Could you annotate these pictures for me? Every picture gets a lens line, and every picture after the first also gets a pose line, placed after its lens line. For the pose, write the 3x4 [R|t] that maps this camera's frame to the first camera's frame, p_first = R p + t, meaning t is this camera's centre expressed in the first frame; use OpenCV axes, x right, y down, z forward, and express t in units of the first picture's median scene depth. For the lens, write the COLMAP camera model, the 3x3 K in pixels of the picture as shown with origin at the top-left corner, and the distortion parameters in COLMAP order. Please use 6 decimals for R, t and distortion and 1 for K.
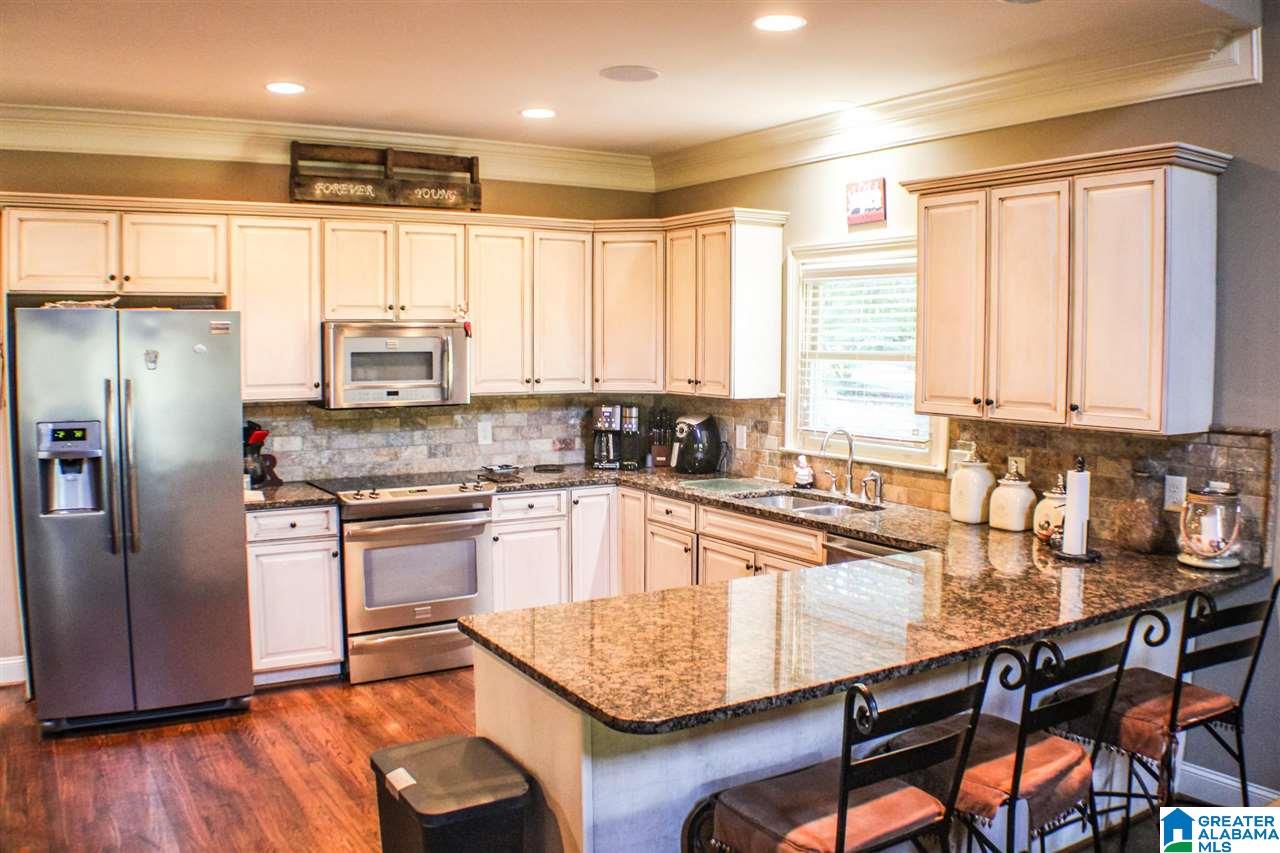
lens RADIAL K [[1056.4, 0, 640.0], [0, 1056.4, 426.5], [0, 0, 1]] dist [-0.203924, 0.072103]
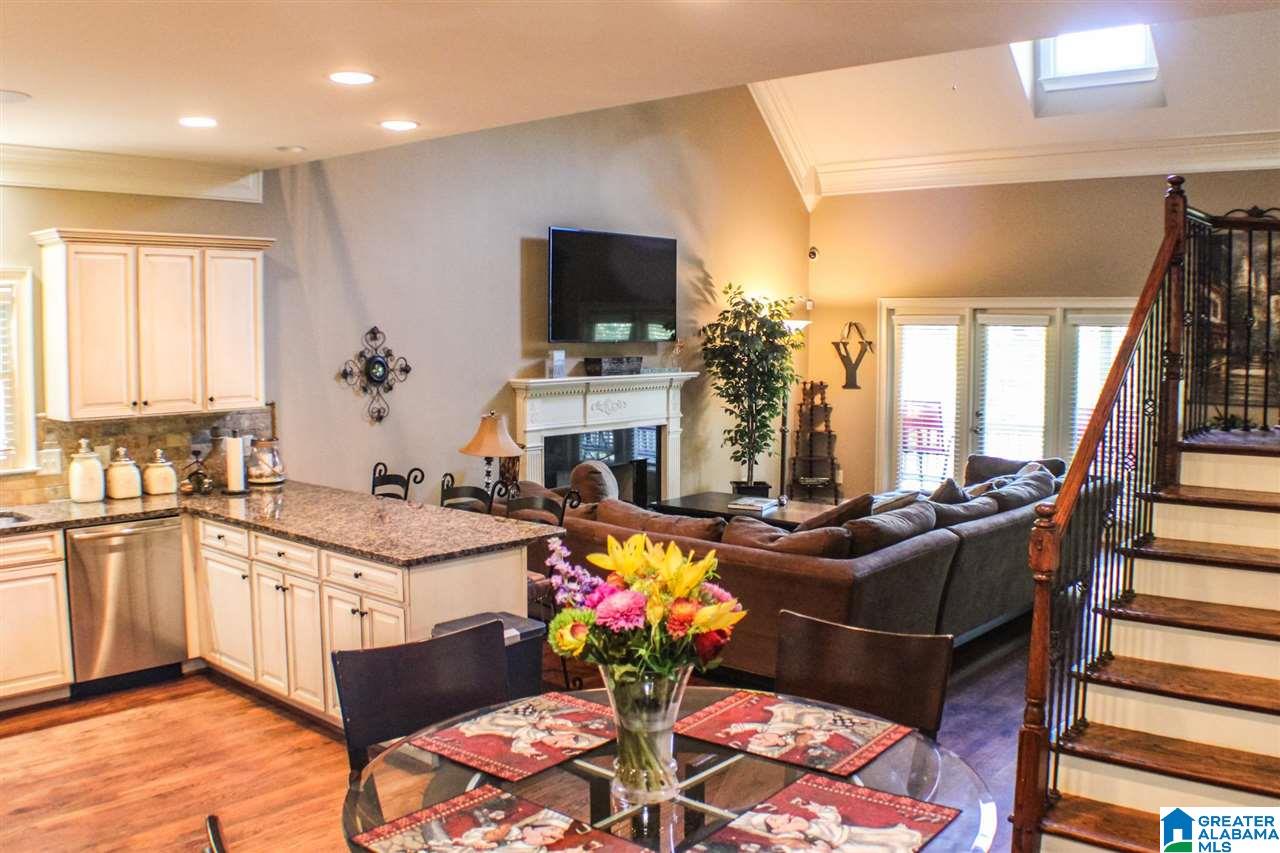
lens RADIAL K [[1056.4, 0, 640.0], [0, 1056.4, 426.5], [0, 0, 1]] dist [-0.203924, 0.072103]
pose [[-0.304188, -0.083903, 0.948910, -0.852301], [0.075984, 0.990803, 0.111965, -0.069243], [-0.949577, 0.106160, -0.295015, 0.583900]]
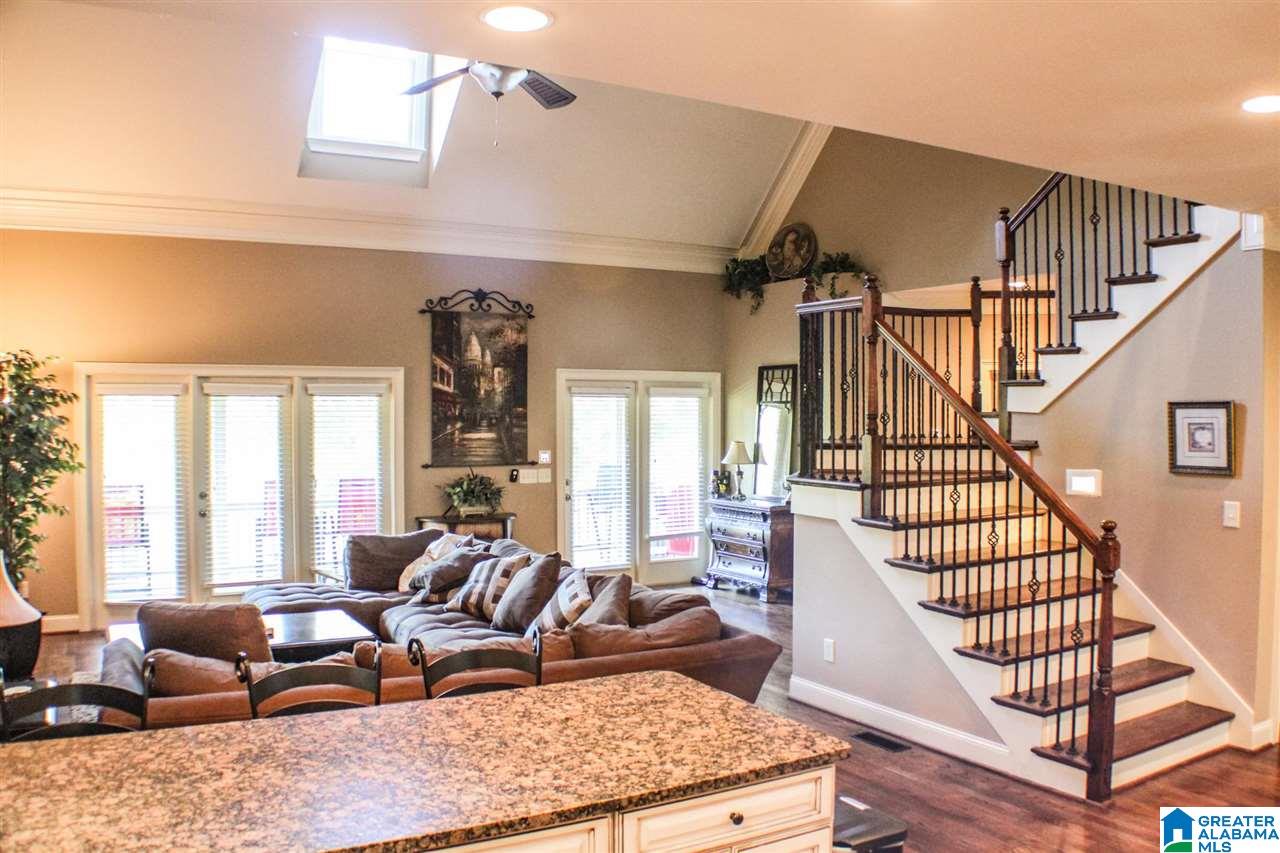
lens RADIAL K [[1056.4, 0, 640.0], [0, 1056.4, 426.5], [0, 0, 1]] dist [-0.203924, 0.072103]
pose [[-0.999268, -0.003089, 0.038143, -0.027556], [0.000671, 0.995169, 0.098179, -0.104976], [-0.038262, 0.098133, -0.994438, 1.033059]]
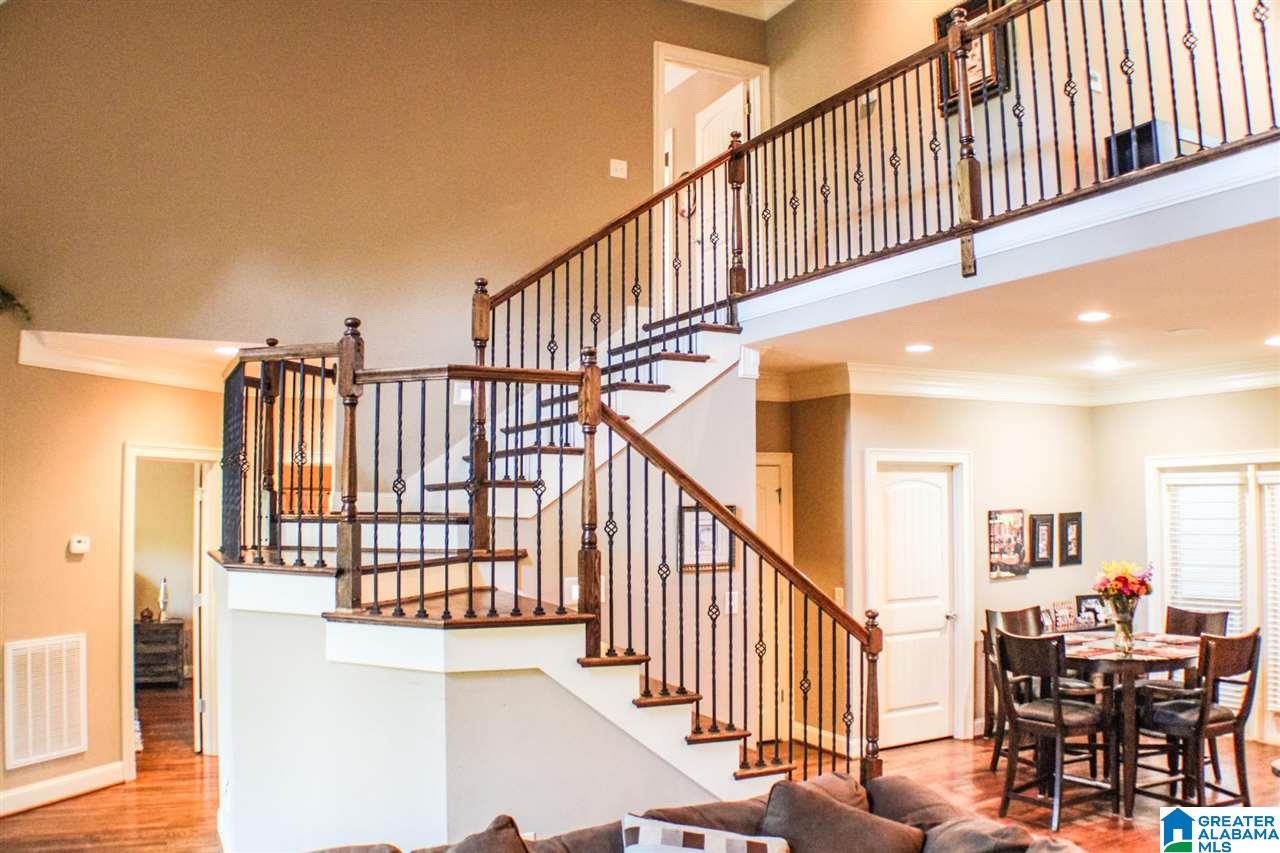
lens RADIAL K [[1056.4, 0, 640.0], [0, 1056.4, 426.5], [0, 0, 1]] dist [-0.203924, 0.072103]
pose [[-0.083947, -0.075259, -0.993624, 0.649780], [-0.073780, 0.994876, -0.069121, -0.030505], [0.993735, 0.067507, -0.089070, 0.021855]]
